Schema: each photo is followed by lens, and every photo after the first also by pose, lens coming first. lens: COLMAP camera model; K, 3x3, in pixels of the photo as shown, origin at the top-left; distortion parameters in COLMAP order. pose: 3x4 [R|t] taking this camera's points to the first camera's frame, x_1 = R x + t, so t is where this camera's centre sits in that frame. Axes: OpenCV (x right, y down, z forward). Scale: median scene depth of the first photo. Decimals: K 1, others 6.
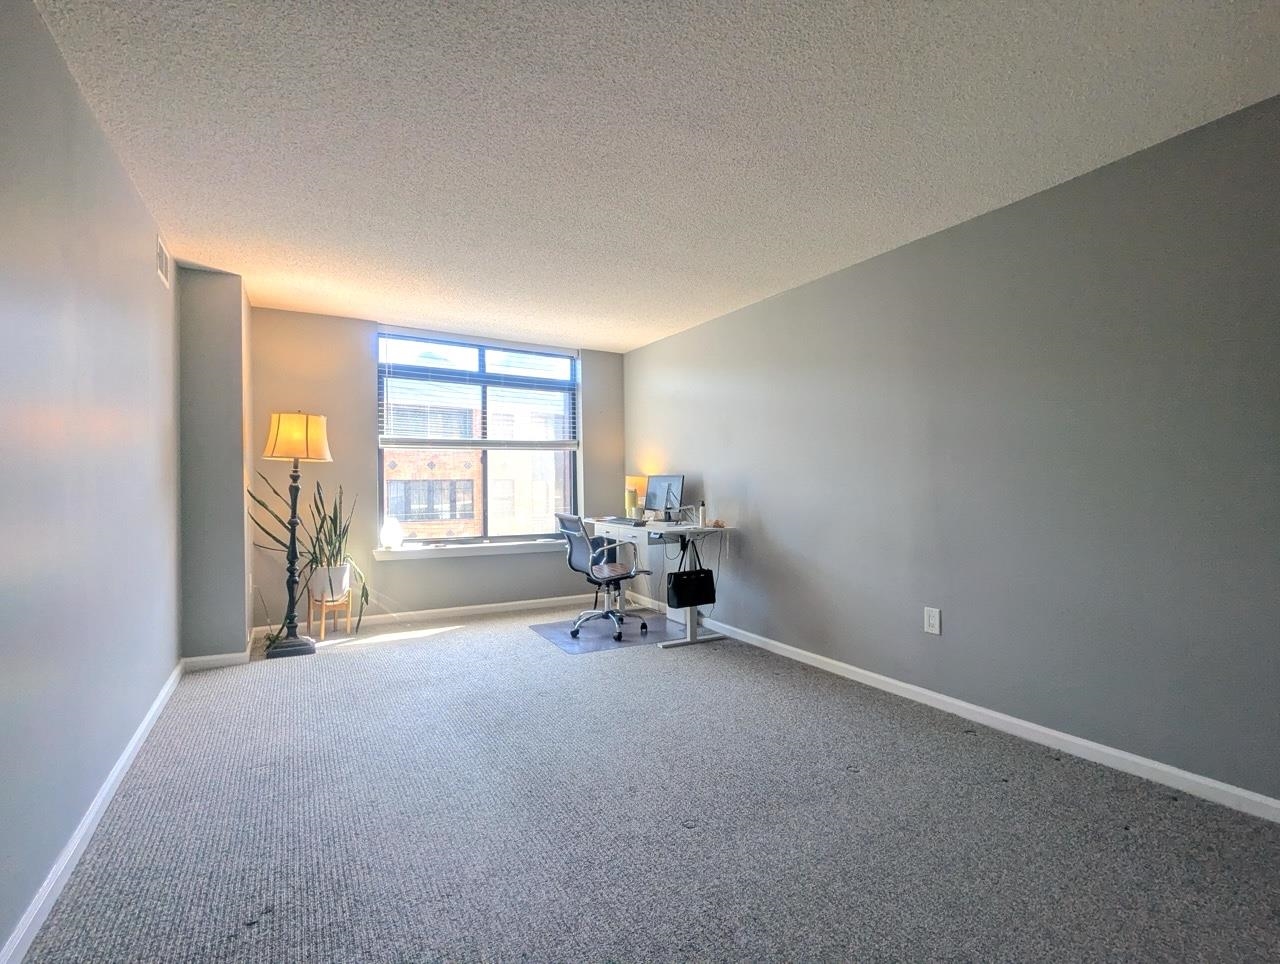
lens RADIAL K [[606.7, 0, 642.5], [0, 606.7, 481.5], [0, 0, 1]] dist [-0.000922, -0.000462]
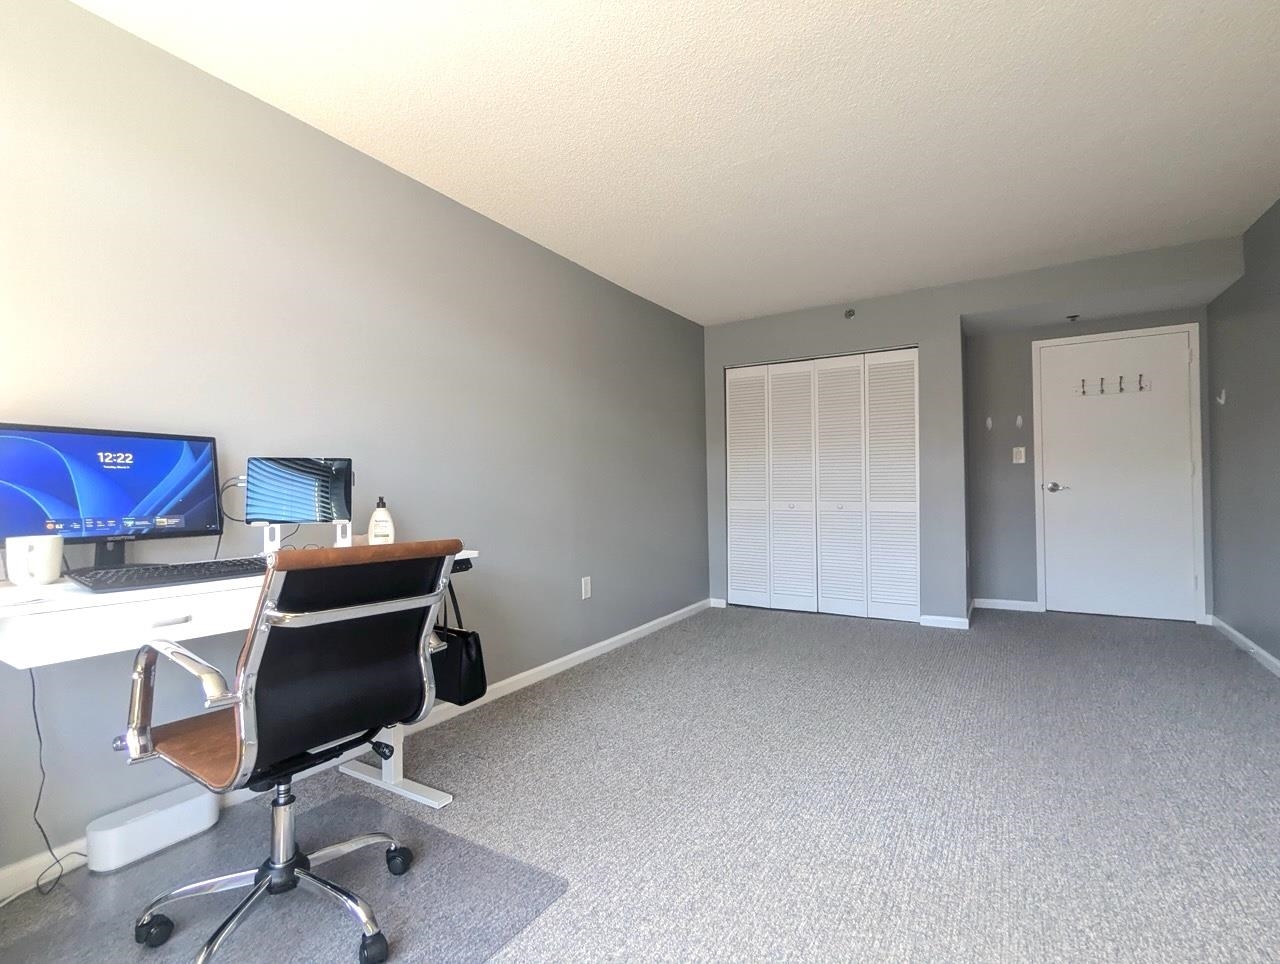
lens RADIAL K [[606.7, 0, 642.5], [0, 606.7, 481.5], [0, 0, 1]] dist [-0.000922, -0.000462]
pose [[-0.491189, 0.019281, 0.870840, -0.623546], [0.006664, 0.999809, -0.018377, 0.040358], [-0.871028, -0.003223, -0.491224, 1.479765]]
